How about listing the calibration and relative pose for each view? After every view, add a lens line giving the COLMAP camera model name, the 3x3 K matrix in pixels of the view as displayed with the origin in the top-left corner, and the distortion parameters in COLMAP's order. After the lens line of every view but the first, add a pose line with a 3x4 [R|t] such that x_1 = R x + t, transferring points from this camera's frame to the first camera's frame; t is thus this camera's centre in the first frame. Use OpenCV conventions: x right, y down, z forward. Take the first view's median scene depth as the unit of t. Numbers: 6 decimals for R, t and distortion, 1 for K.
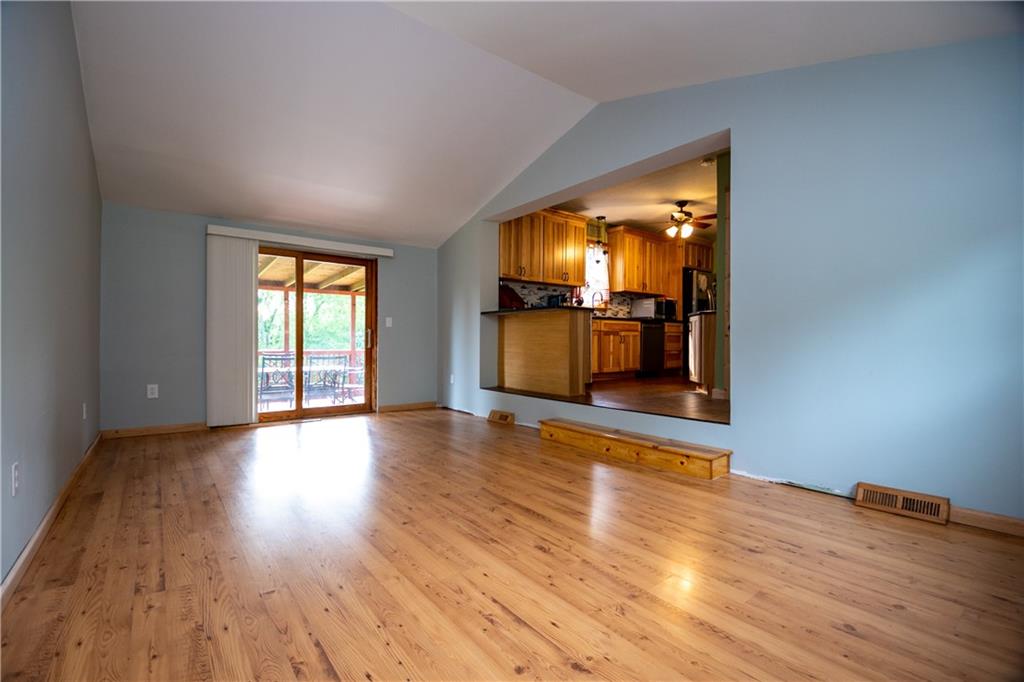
lens RADIAL K [[459.8, 0, 504.7], [0, 459.8, 343.5], [0, 0, 1]] dist [-0.002692, -0.000844]
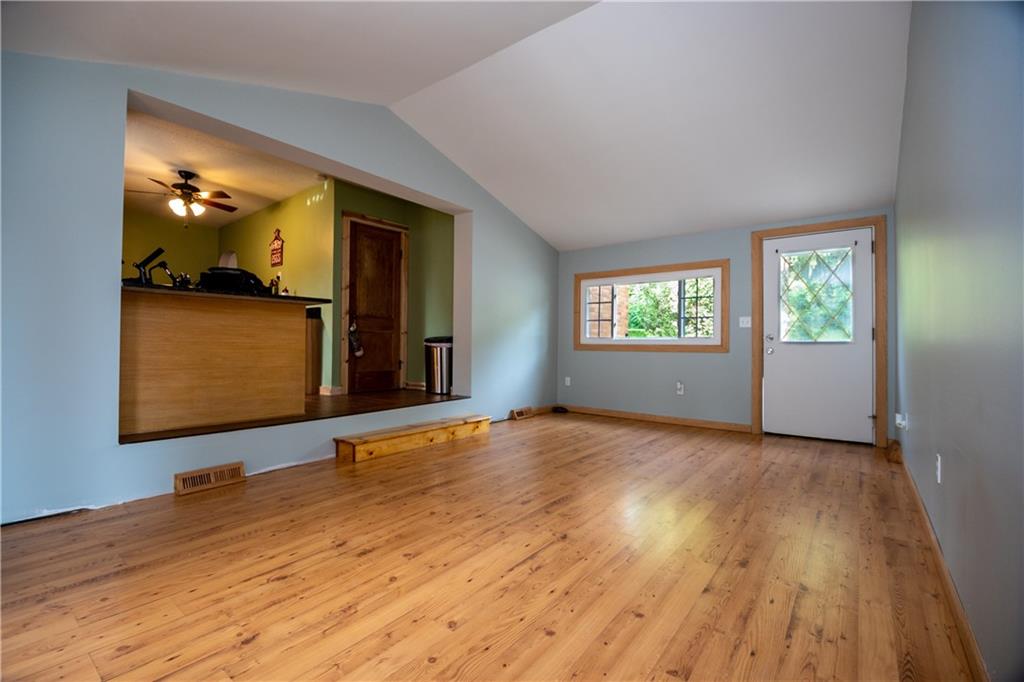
lens RADIAL K [[459.8, 0, 504.3], [0, 459.8, 339.7], [0, 0, 1]] dist [-0.002692, -0.000844]
pose [[-0.257374, 0.007985, 0.966279, -1.169594], [0.002164, 0.999968, -0.007687, -0.008073], [-0.966310, 0.000113, -0.257383, 1.440229]]
